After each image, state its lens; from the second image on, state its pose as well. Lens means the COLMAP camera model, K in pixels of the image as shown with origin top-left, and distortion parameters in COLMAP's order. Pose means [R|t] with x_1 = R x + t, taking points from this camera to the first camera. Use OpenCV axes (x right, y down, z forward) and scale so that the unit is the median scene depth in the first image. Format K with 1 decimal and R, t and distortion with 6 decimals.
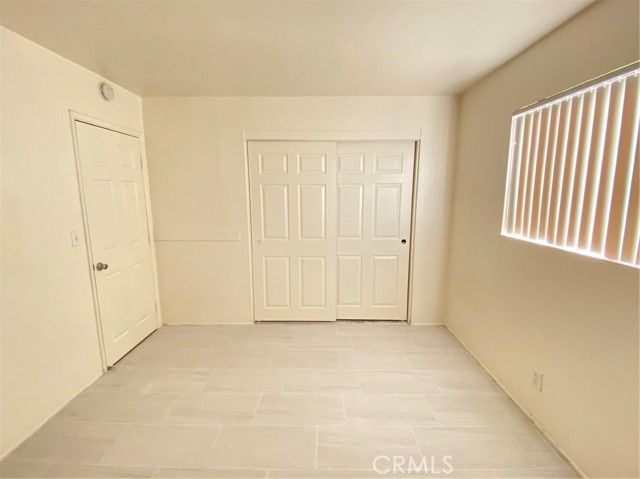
lens RADIAL K [[289.8, 0, 320.0], [0, 289.8, 239.5], [0, 0, 1]] dist [-0.022770, -0.000449]
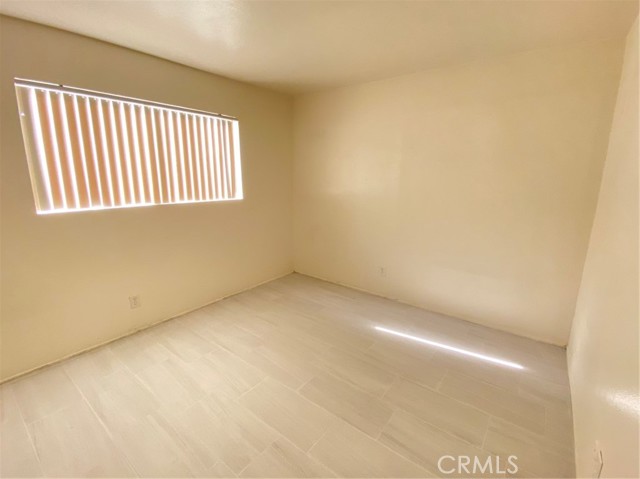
lens RADIAL K [[289.8, 0, 320.0], [0, 289.8, 239.5], [0, 0, 1]] dist [-0.022770, -0.000449]
pose [[-0.797093, -0.147877, 0.585470, -0.751217], [0.084774, 0.932547, 0.350956, -0.216244], [-0.597876, 0.329377, -0.730790, 1.352946]]
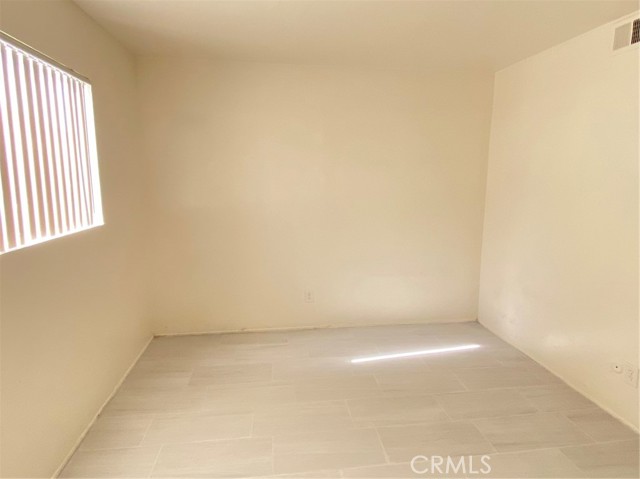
lens RADIAL K [[389.6, 0, 320.0], [0, 389.6, 239.5], [0, 0, 1]] dist [-0.003228, -0.002570]
pose [[-0.992628, 0.021245, -0.119322, 0.155621], [-0.018668, 0.945968, 0.323722, -0.260412], [0.119752, 0.323563, -0.938598, 1.601088]]
